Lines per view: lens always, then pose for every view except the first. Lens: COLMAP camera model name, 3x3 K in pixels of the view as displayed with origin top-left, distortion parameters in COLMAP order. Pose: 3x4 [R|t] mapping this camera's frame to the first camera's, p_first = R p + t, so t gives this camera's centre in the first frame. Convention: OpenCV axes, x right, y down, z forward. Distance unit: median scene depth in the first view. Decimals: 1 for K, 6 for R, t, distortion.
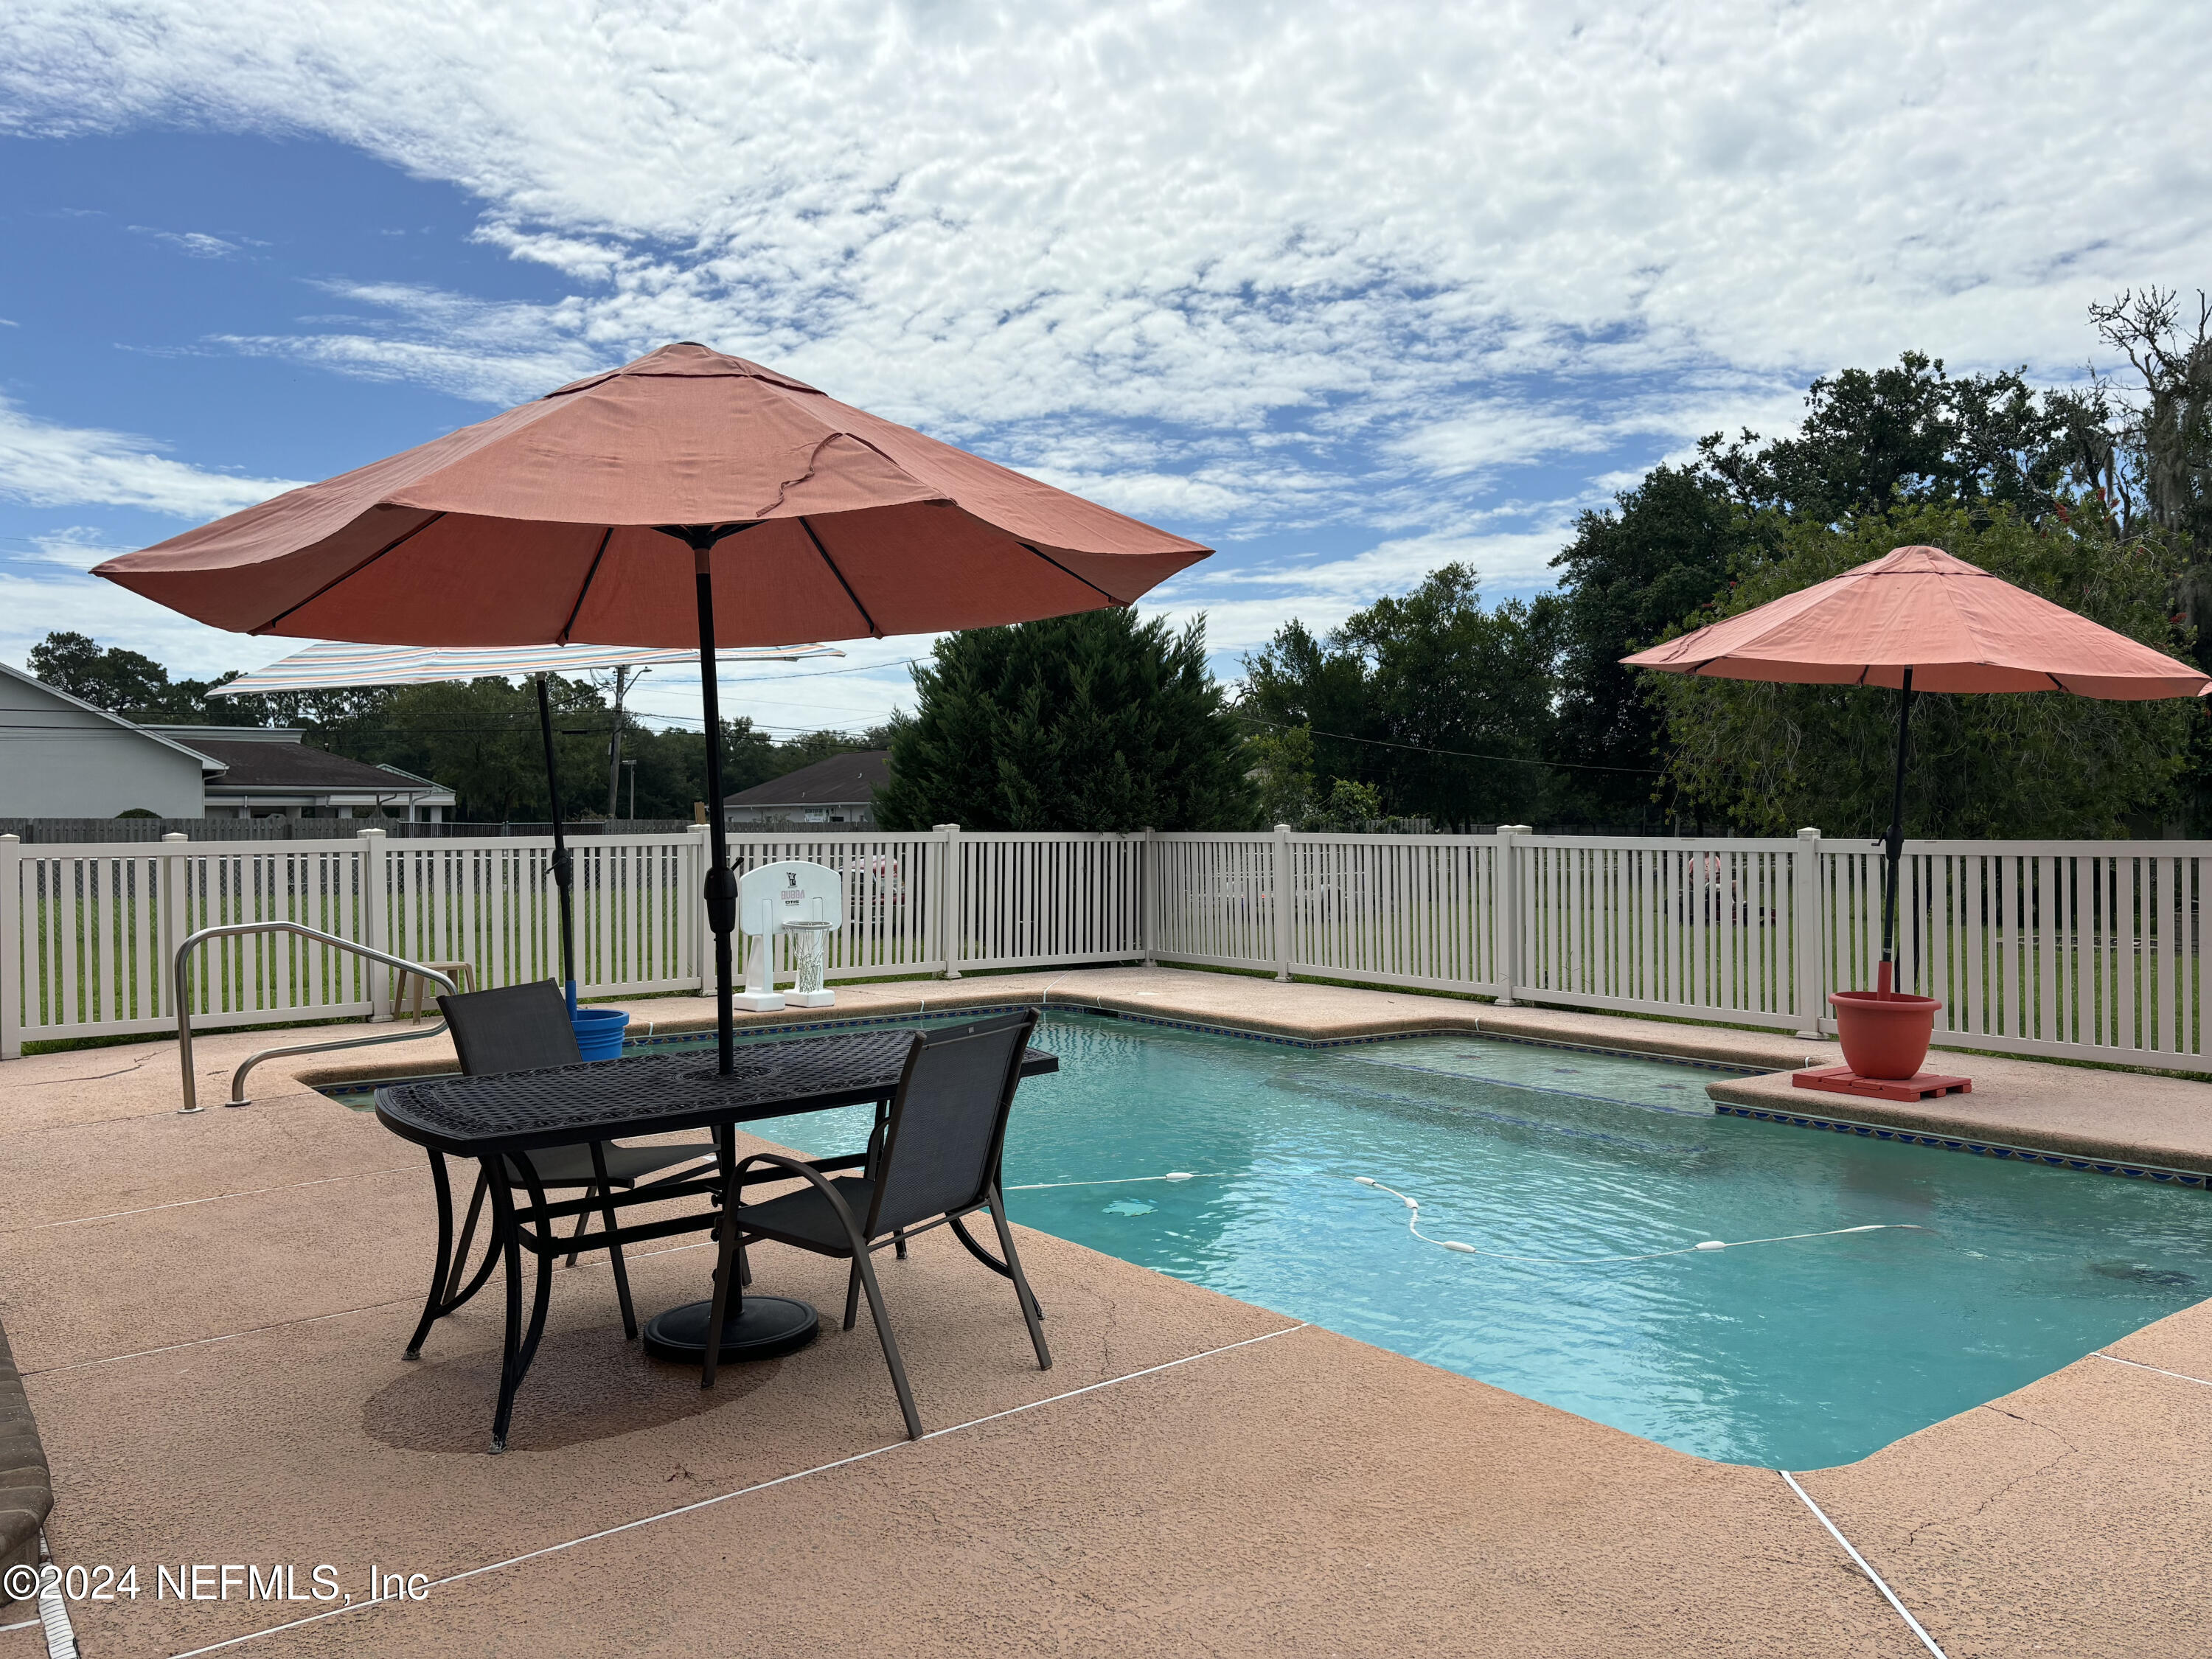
lens RADIAL K [[1691.7, 0, 1107.8], [0, 1691.7, 812.3], [0, 0, 1]] dist [0.059592, -0.058912]
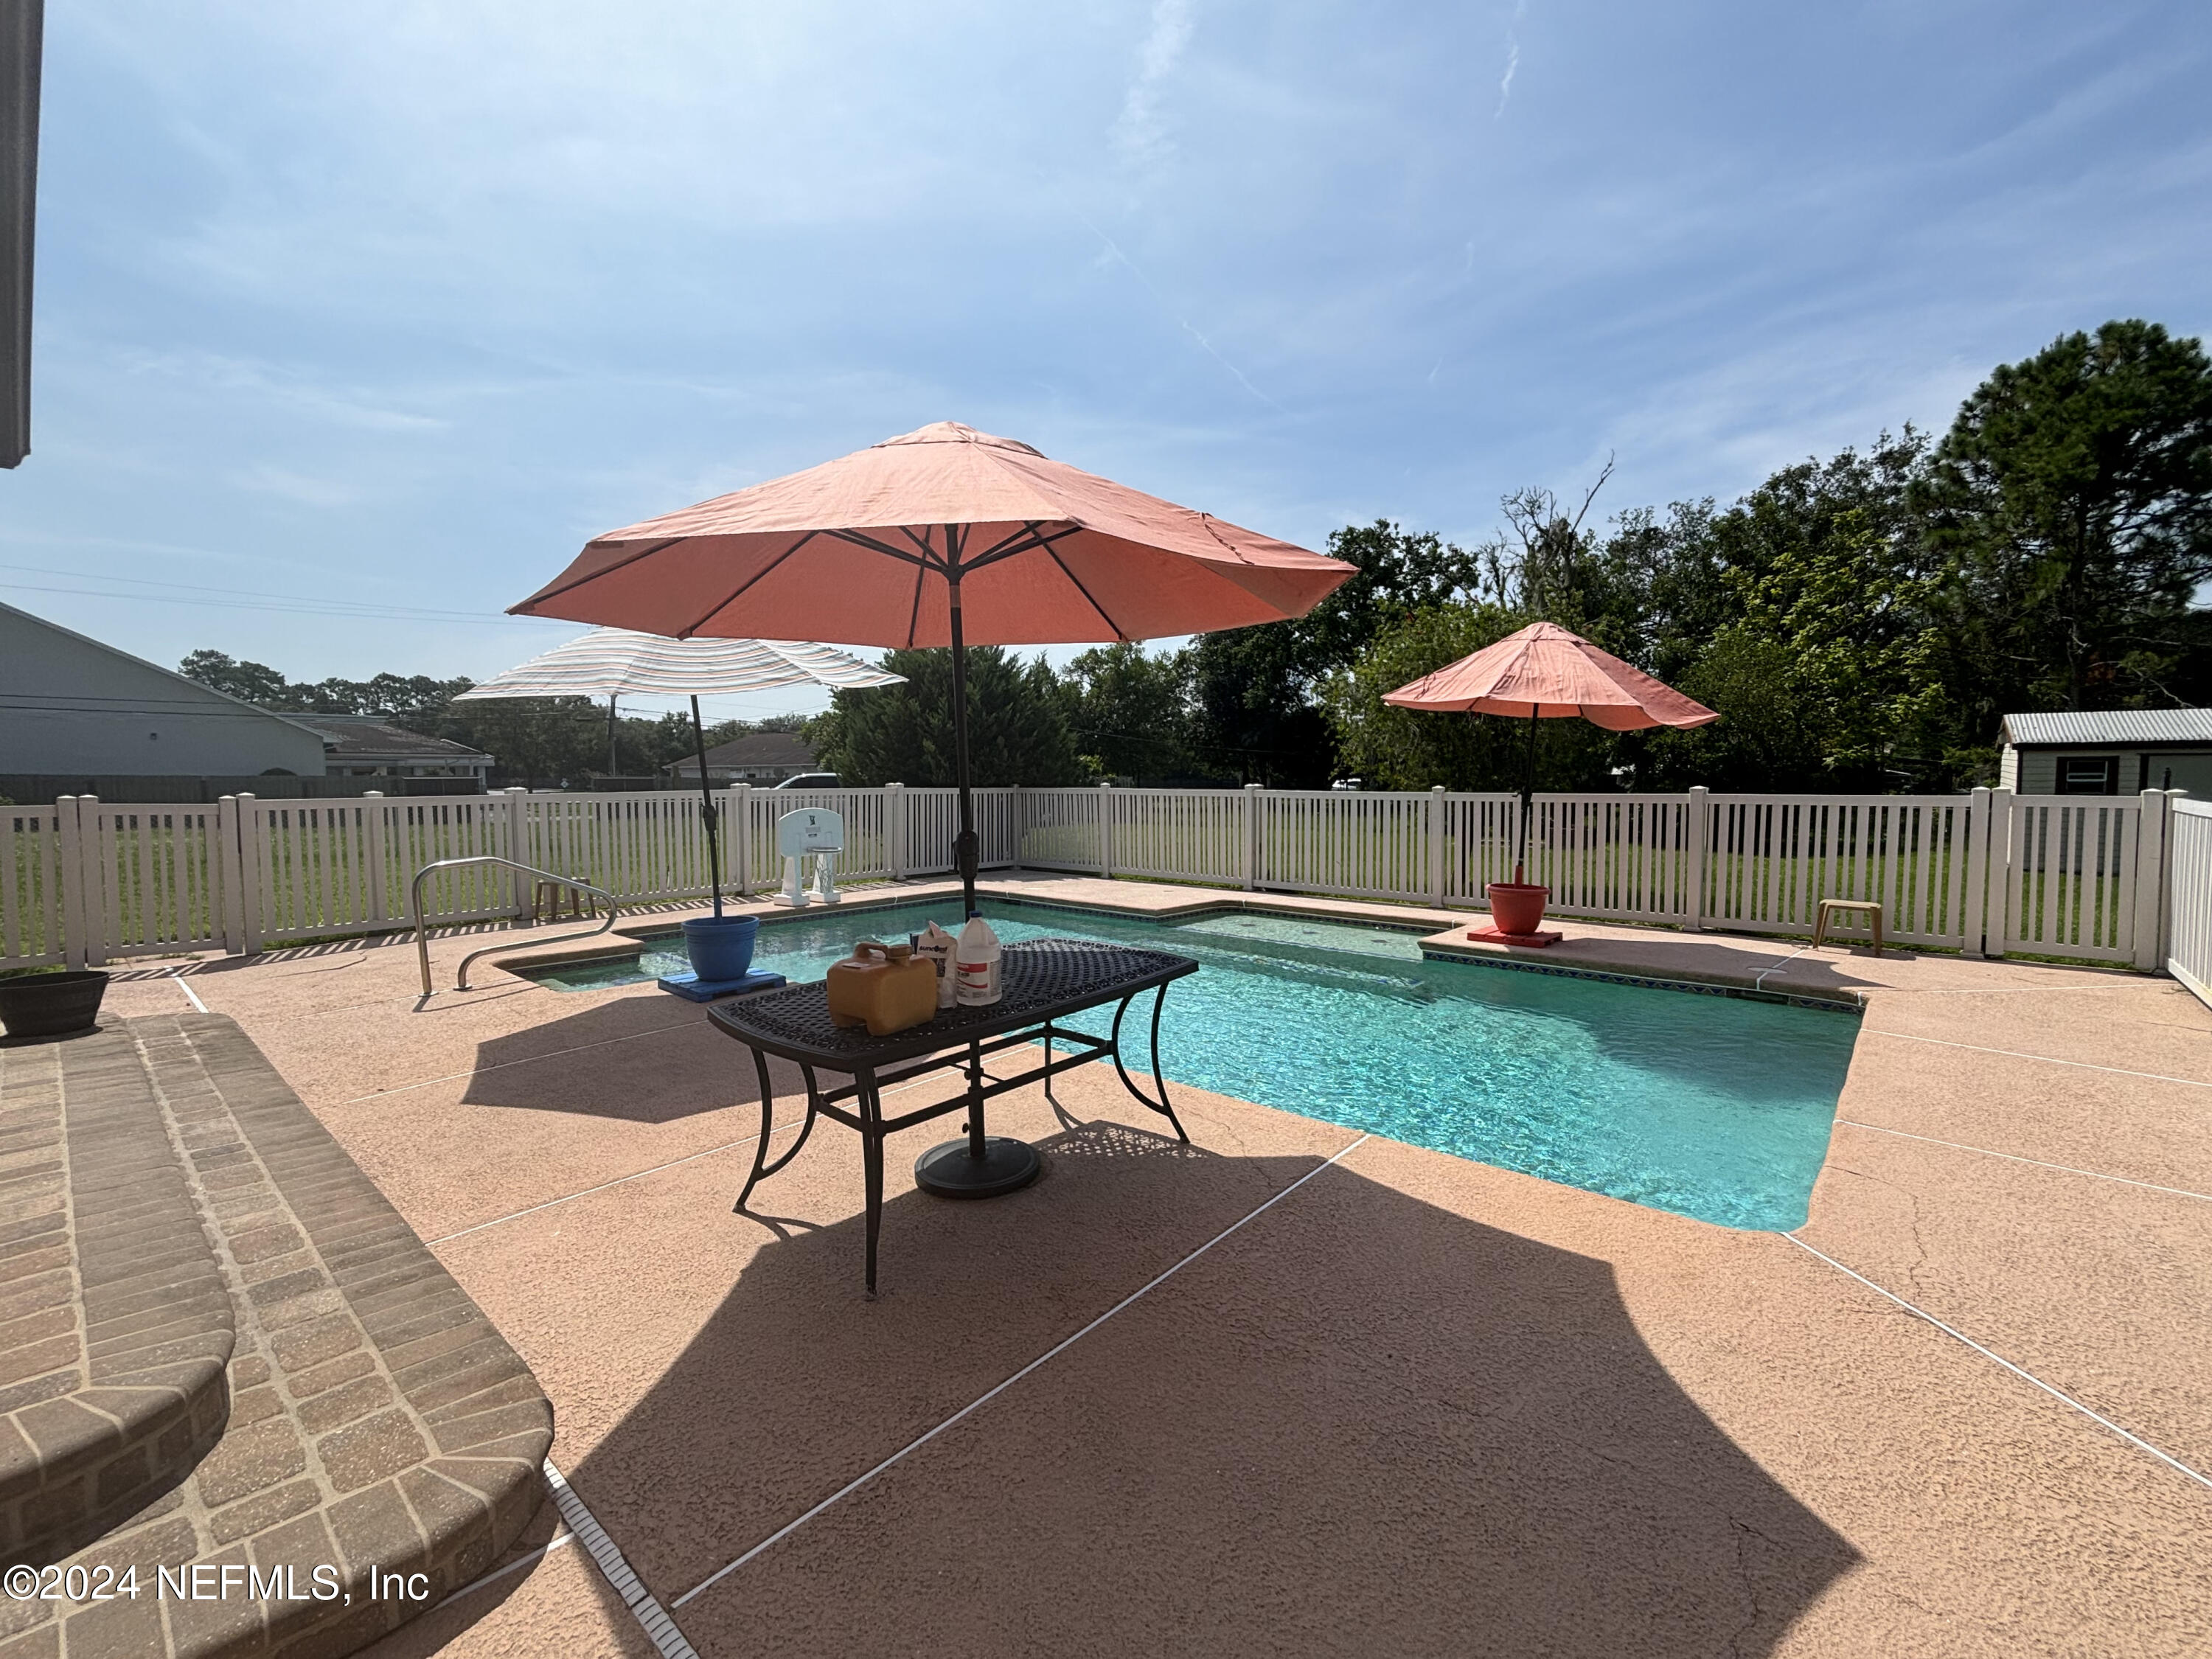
lens RADIAL K [[980.3, 0, 1094.4], [0, 980.3, 831.8], [0, 0, 1]] dist [0.003019, -0.001511]
pose [[0.982556, -0.008860, 0.185757, -0.075711], [-0.002440, 0.998164, 0.060514, -0.002676], [-0.185953, -0.059912, 0.980730, 0.065453]]
